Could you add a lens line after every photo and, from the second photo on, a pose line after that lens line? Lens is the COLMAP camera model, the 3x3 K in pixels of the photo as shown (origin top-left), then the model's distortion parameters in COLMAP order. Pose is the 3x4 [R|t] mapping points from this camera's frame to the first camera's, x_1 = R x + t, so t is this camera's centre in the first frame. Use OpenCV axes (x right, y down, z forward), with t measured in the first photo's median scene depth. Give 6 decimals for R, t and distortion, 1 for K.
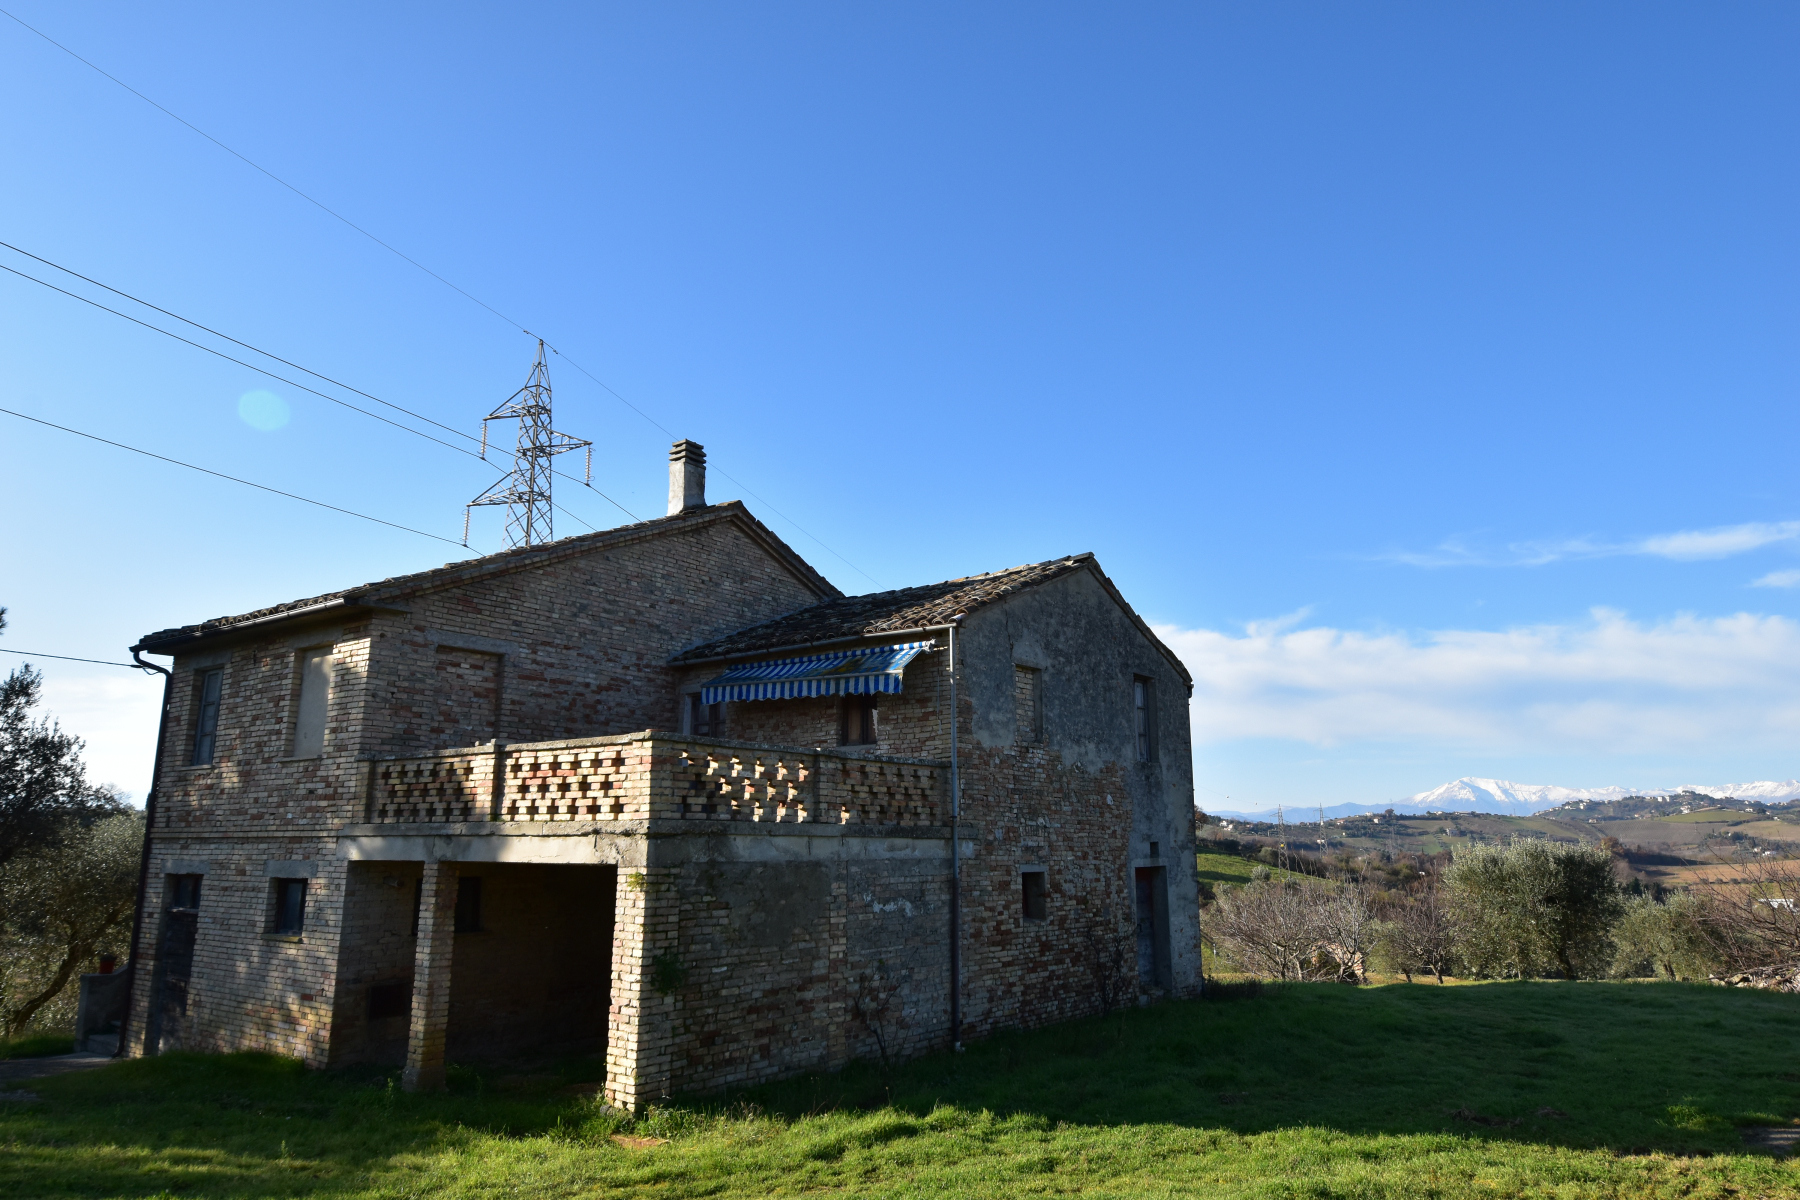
lens RADIAL K [[1136.2, 0, 892.9], [0, 1136.2, 600.8], [0, 0, 1]] dist [0.025950, -0.011711]
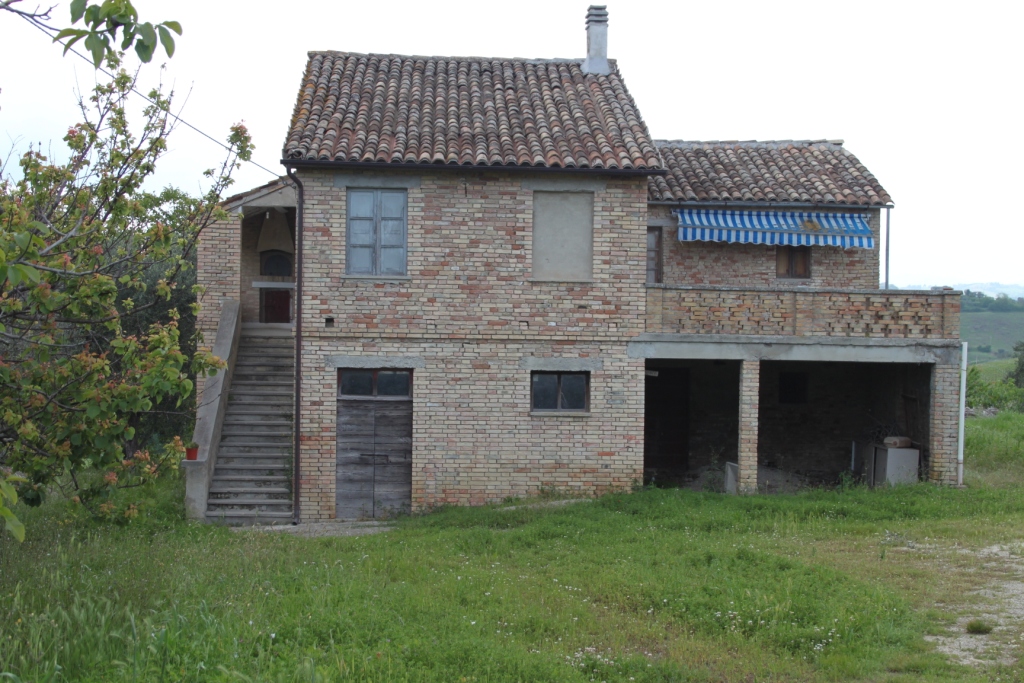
lens RADIAL K [[1636.7, 0, 507.2], [0, 1636.7, 348.5], [0, 0, 1]] dist [0.001857, 0.000000]
pose [[0.761748, 0.000729, 0.647873, -1.684034], [-0.150162, 0.972967, 0.175462, -0.096977], [-0.630231, -0.230944, 0.741265, -0.328549]]
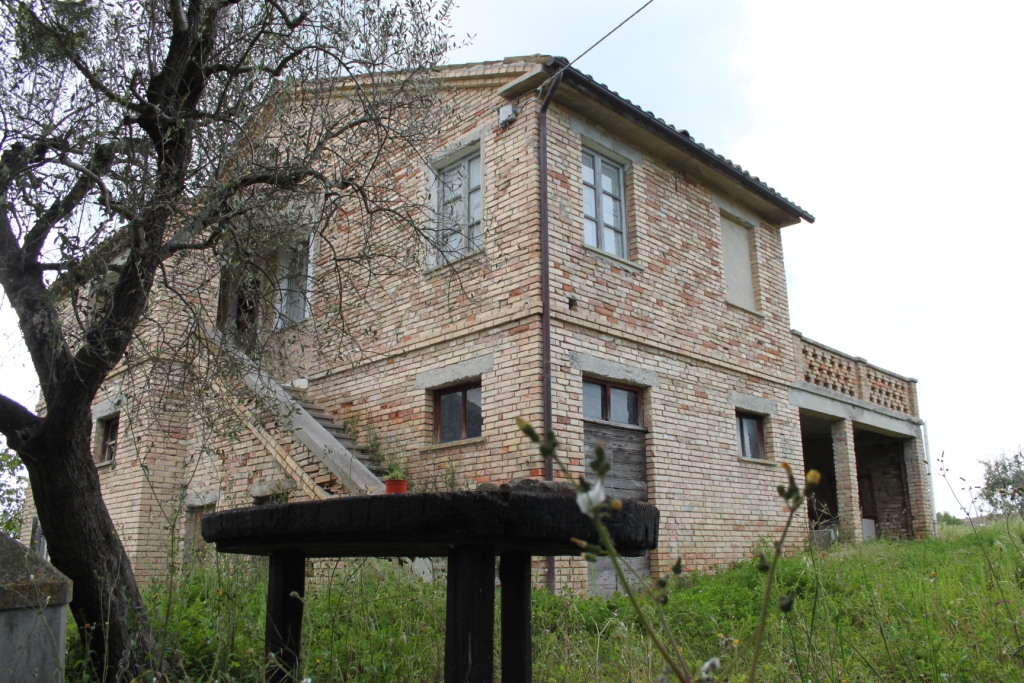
lens RADIAL K [[832.3, 0, 507.6], [0, 832.3, 342.7], [0, 0, 1]] dist [-0.130218, 0.021257]
pose [[0.158559, 0.257577, 0.953160, -1.274064], [-0.199881, 0.953757, -0.224488, 0.384249], [-0.966906, -0.154924, 0.202711, 1.014564]]
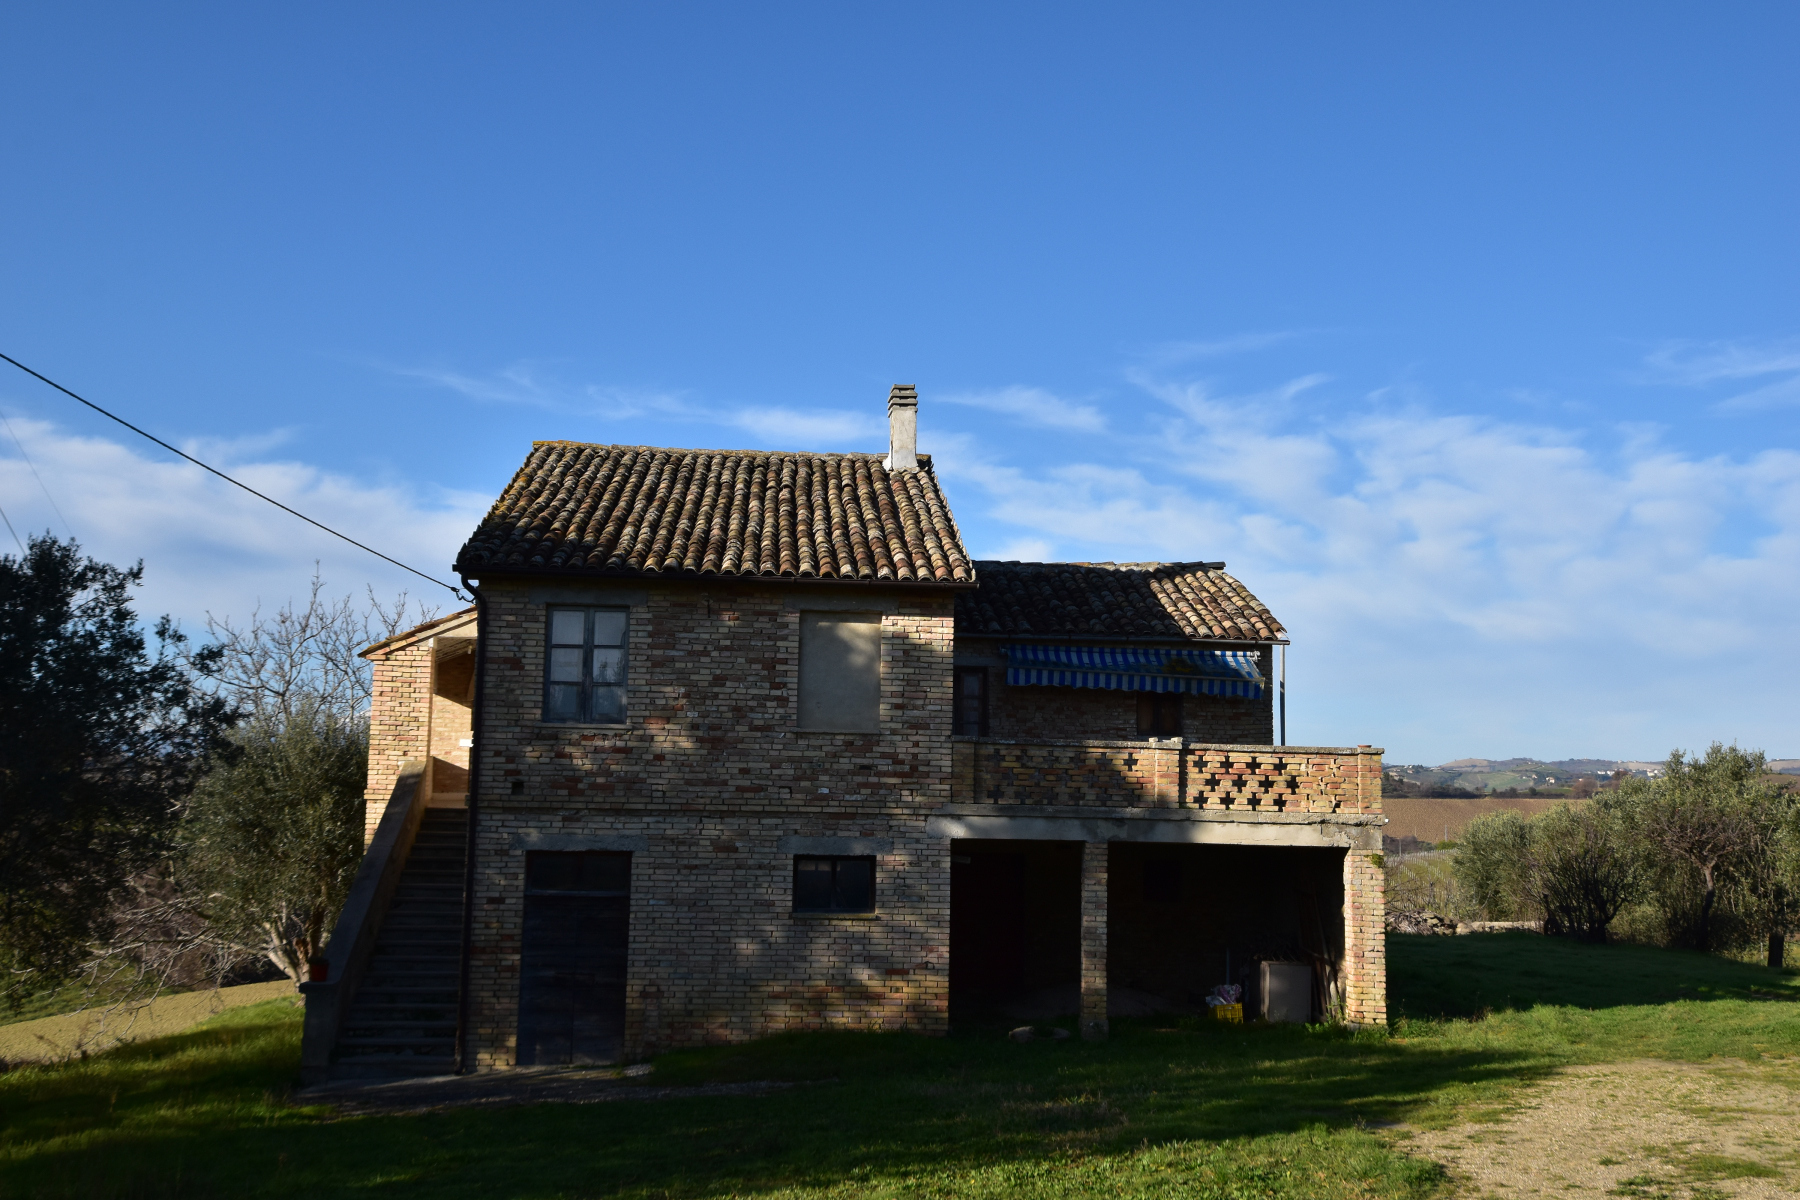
lens RADIAL K [[1842.4, 0, 889.3], [0, 1842.4, 584.2], [0, 0, 1]] dist [0.067055, 0.000000]
pose [[0.755085, 0.093064, 0.648989, -1.426845], [-0.155195, 0.987113, 0.039016, -0.046684], [-0.636994, -0.130180, 0.759797, -0.165146]]
